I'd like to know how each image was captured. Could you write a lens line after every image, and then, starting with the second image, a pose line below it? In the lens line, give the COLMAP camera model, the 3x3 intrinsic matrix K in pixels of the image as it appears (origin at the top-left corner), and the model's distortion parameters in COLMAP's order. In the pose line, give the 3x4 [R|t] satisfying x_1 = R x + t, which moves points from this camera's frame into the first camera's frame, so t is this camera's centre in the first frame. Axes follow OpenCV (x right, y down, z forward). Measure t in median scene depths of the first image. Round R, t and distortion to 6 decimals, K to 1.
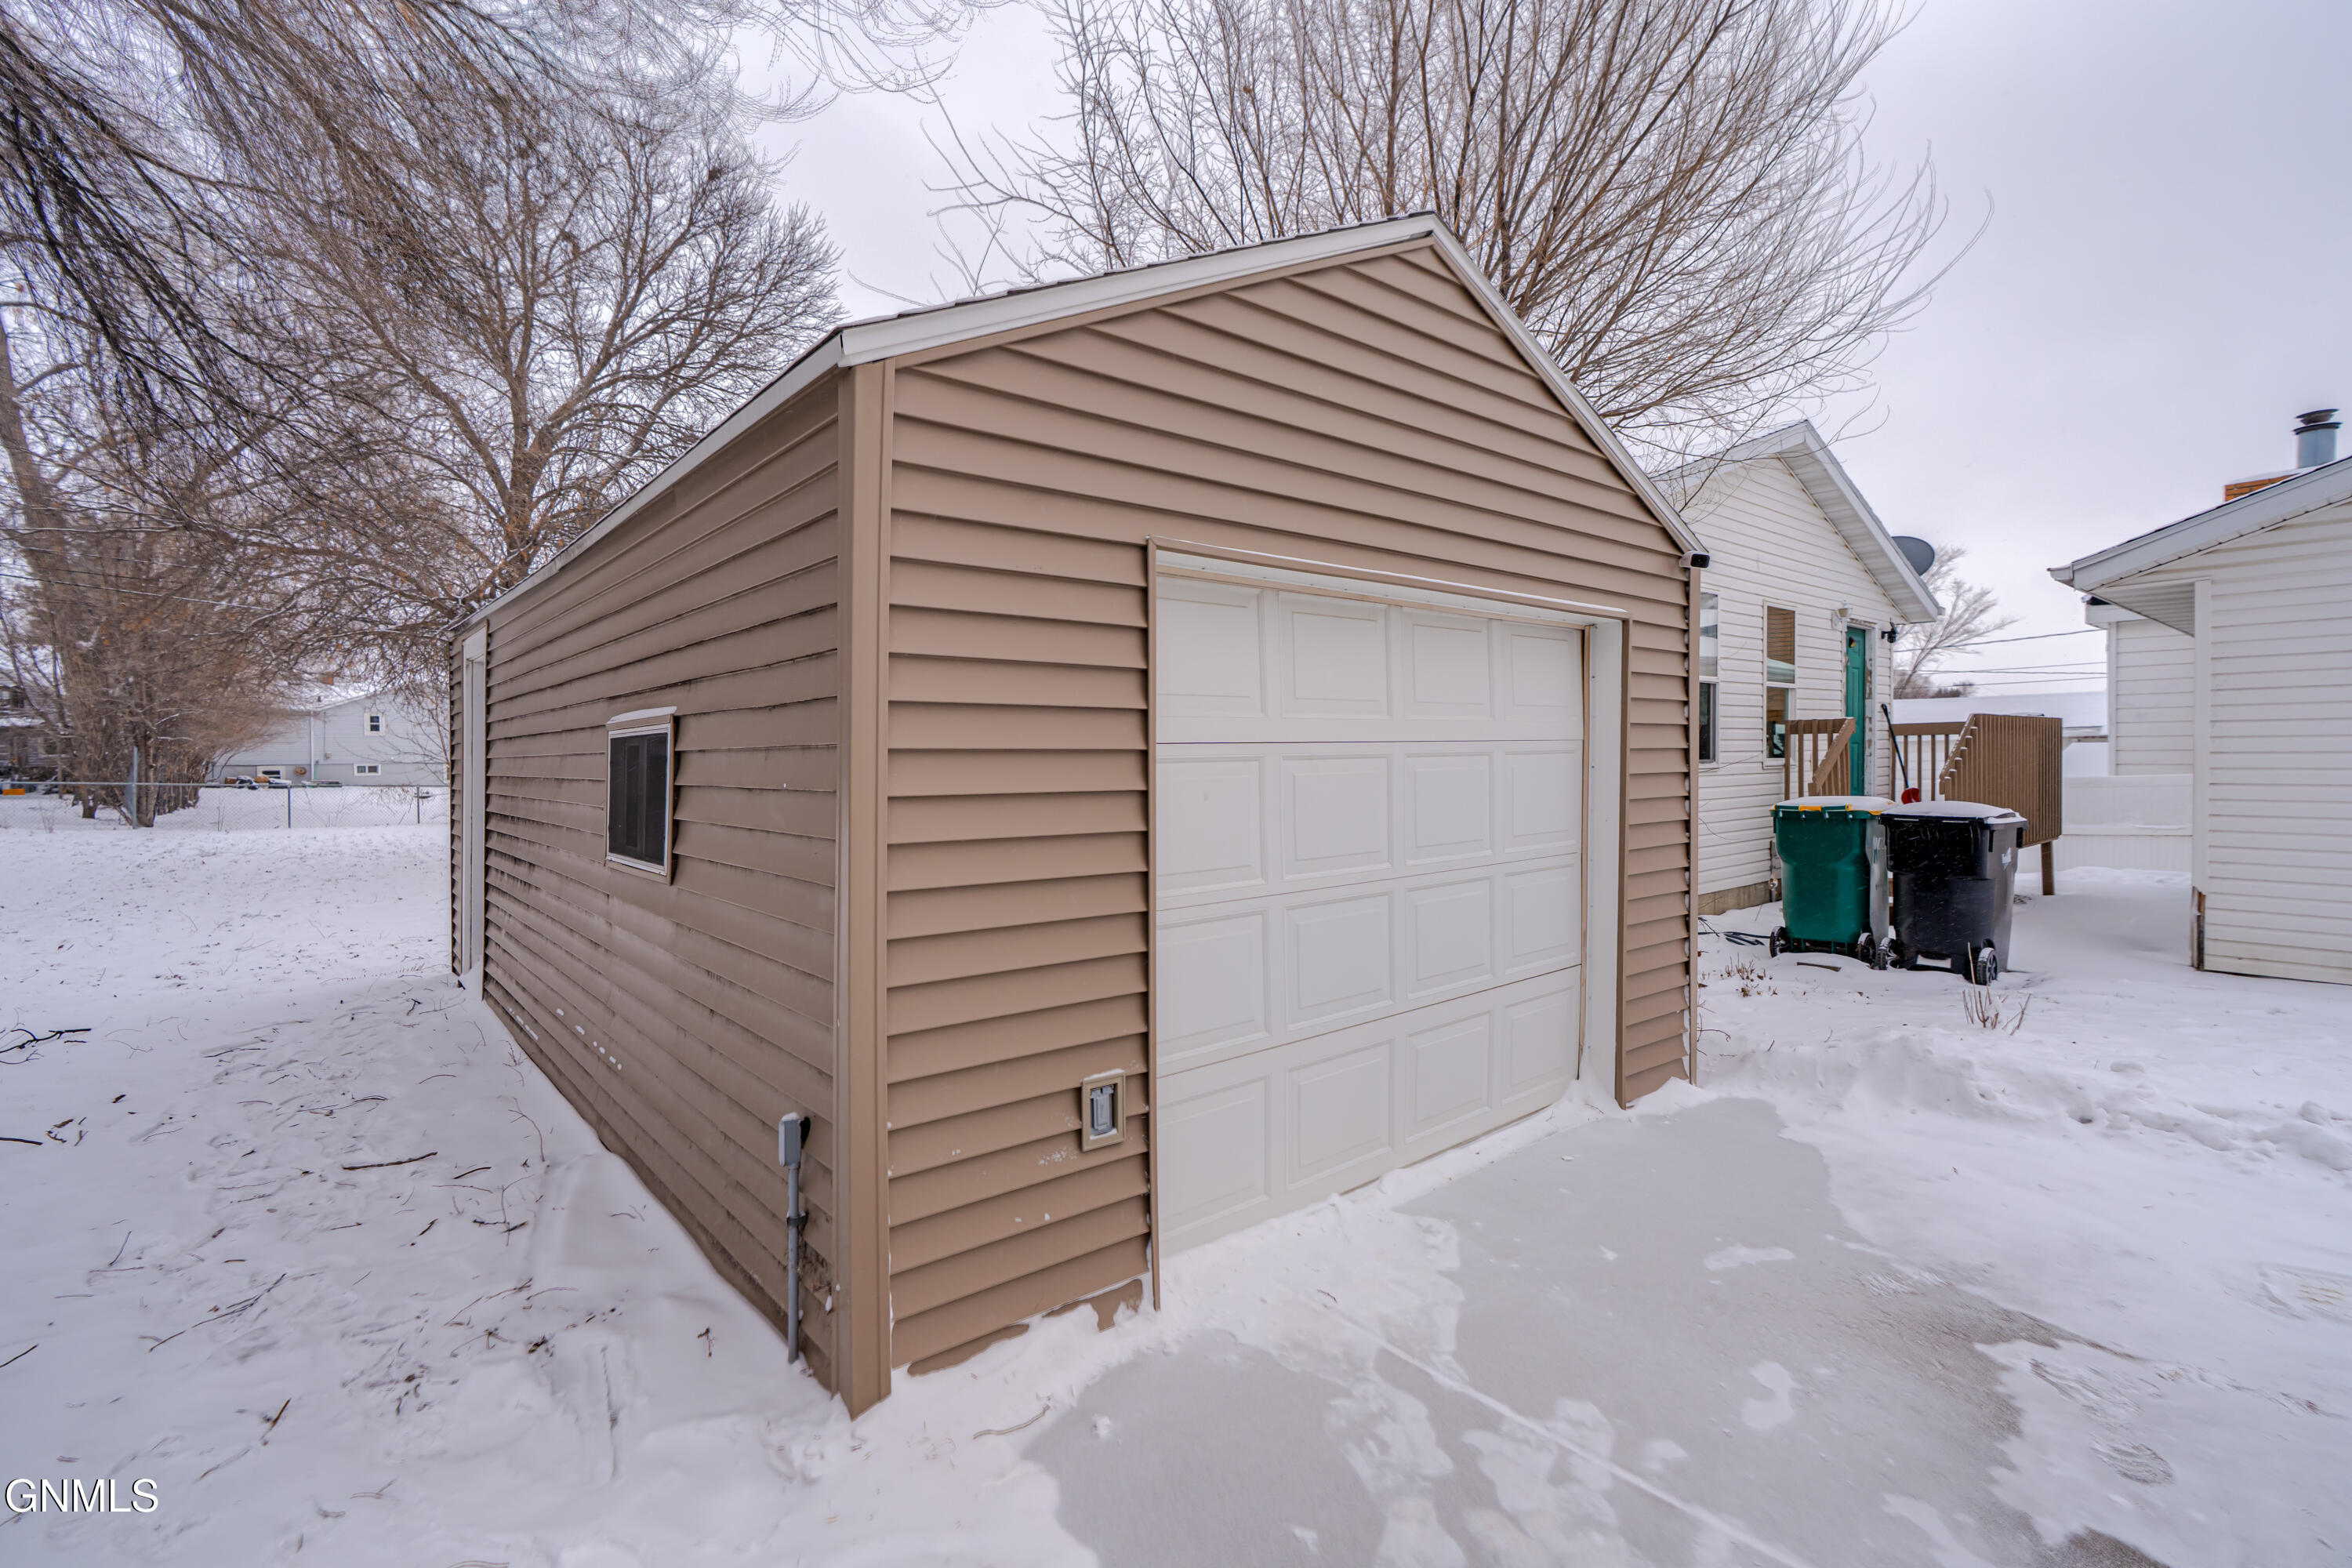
lens RADIAL K [[1071.6, 0, 1176.0], [0, 1071.6, 784.0], [0, 0, 1]] dist [-0.000724, -0.000048]
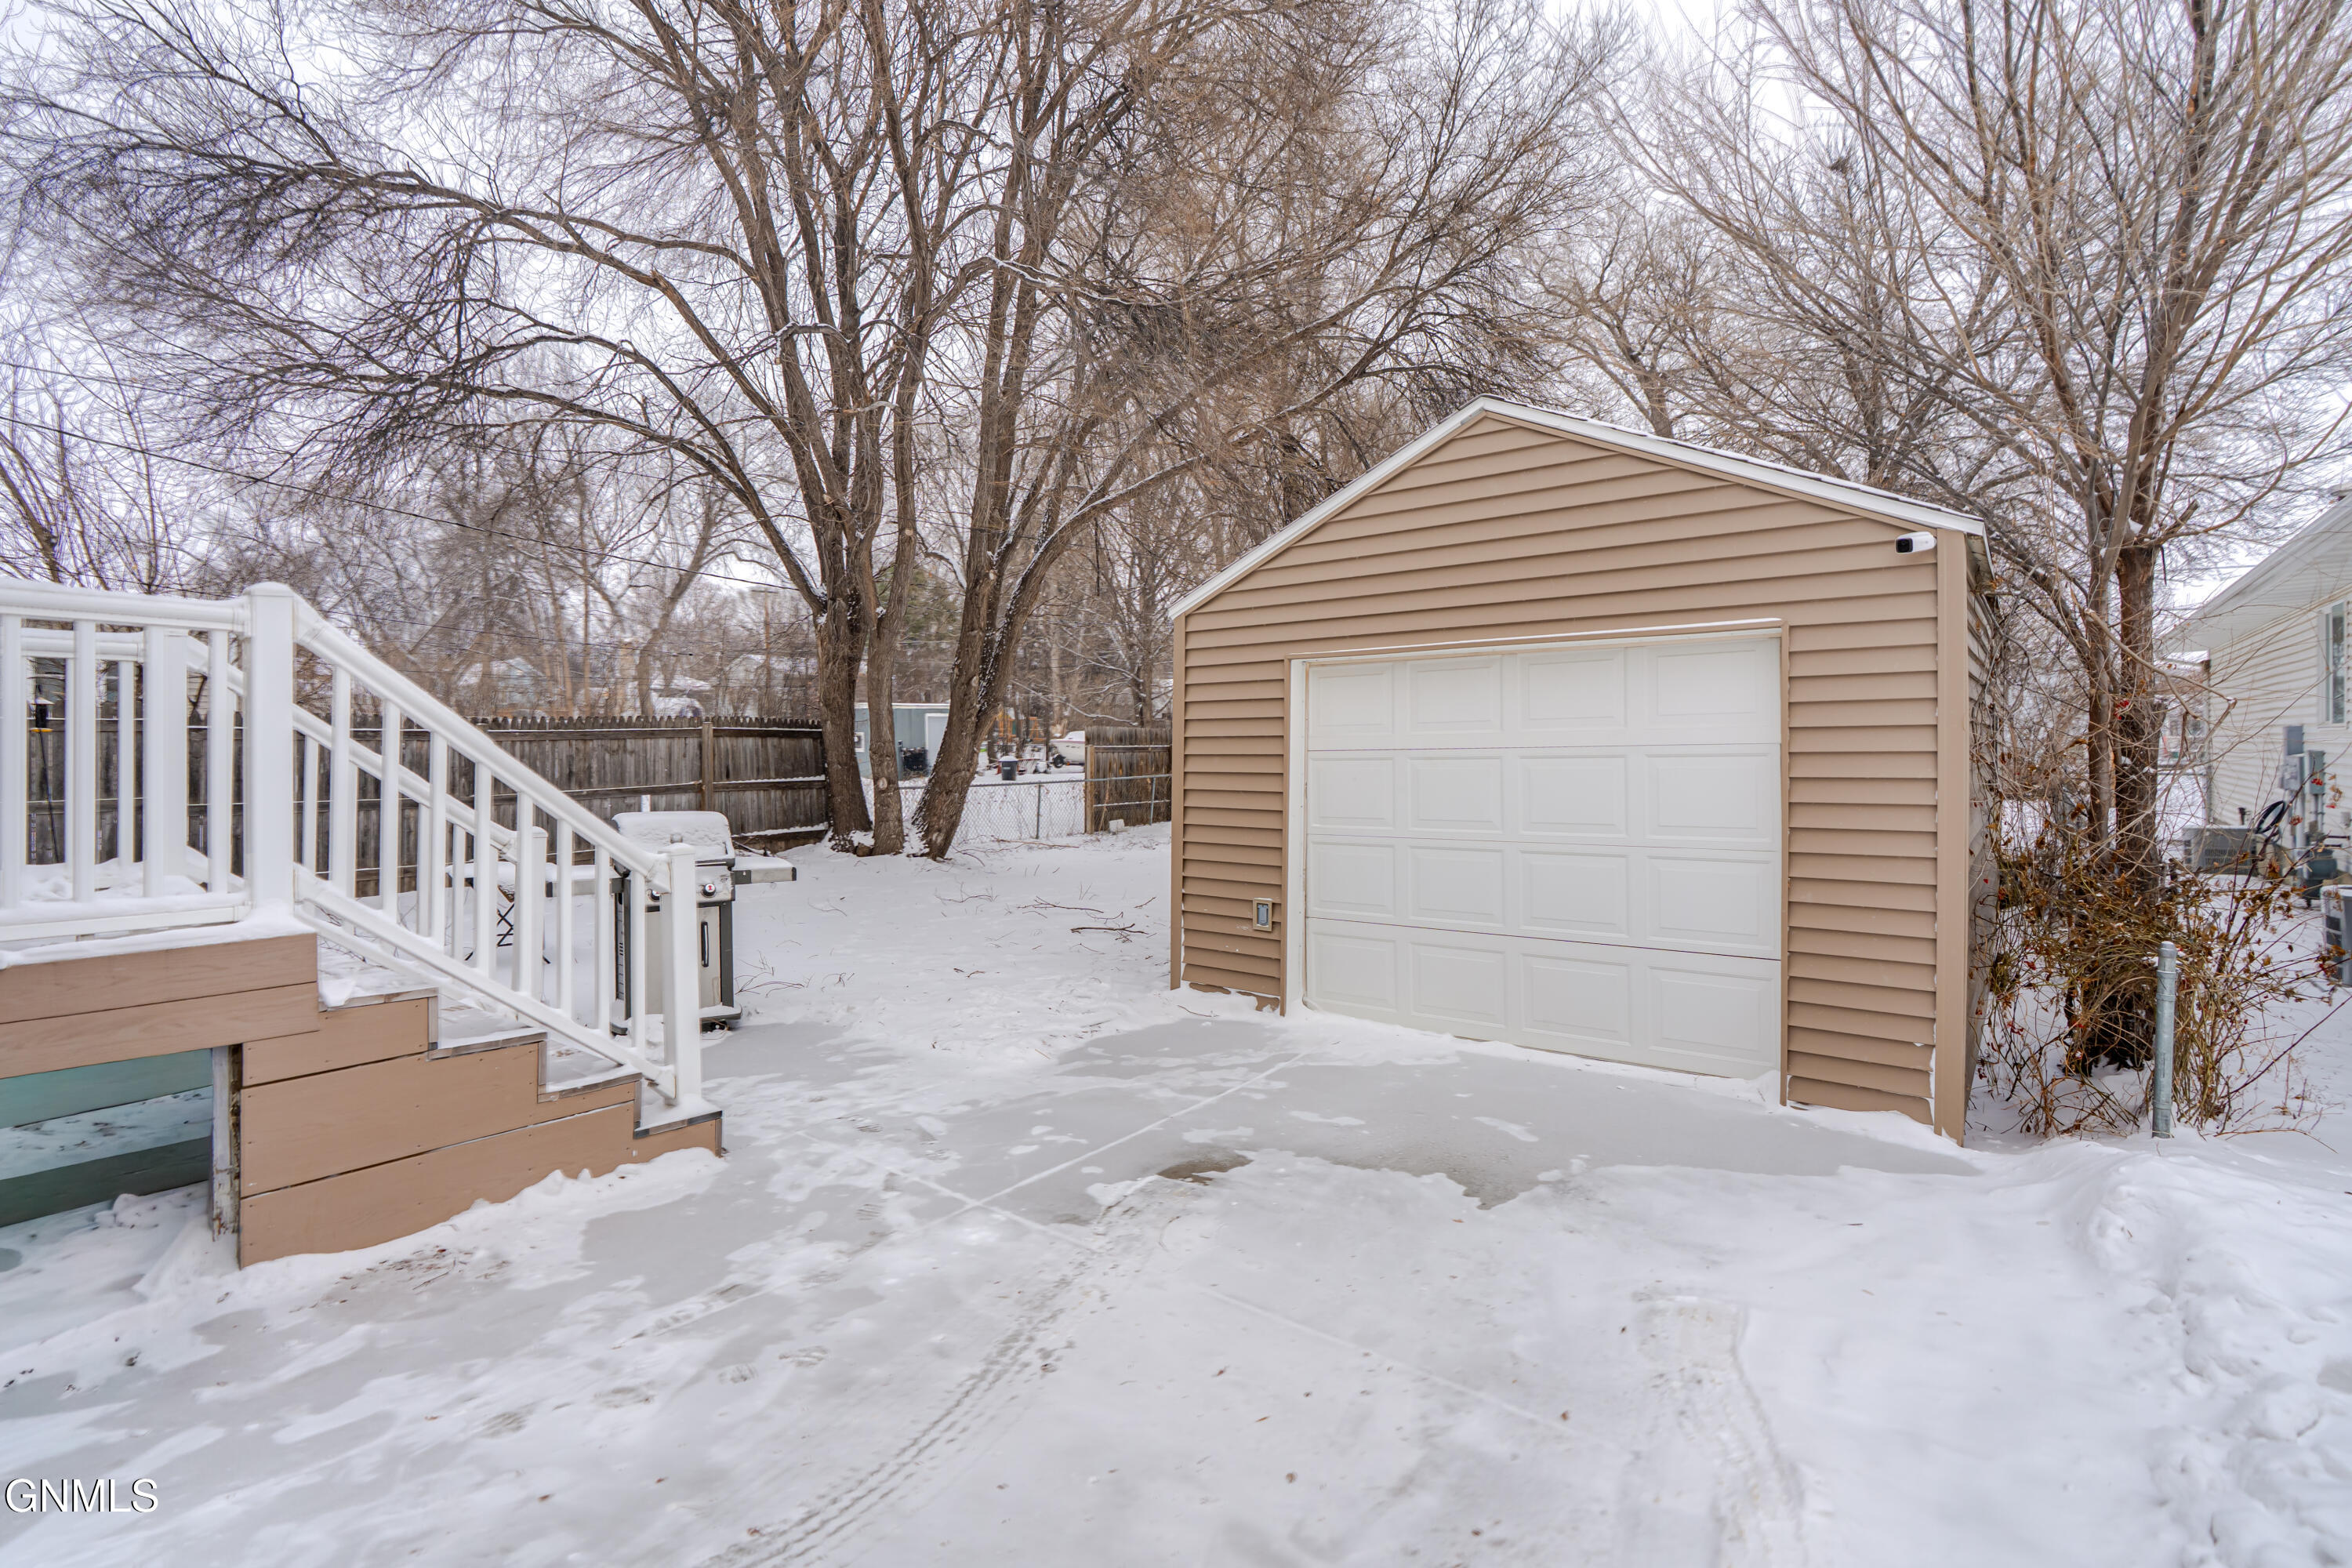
lens RADIAL K [[1071.6, 0, 1176.0], [0, 1071.6, 784.0], [0, 0, 1]] dist [-0.000724, -0.000048]
pose [[0.221277, 0.045024, -0.974171, 2.185063], [-0.012015, 0.998984, 0.043441, -0.079204], [0.975137, 0.002093, 0.221593, 0.323493]]
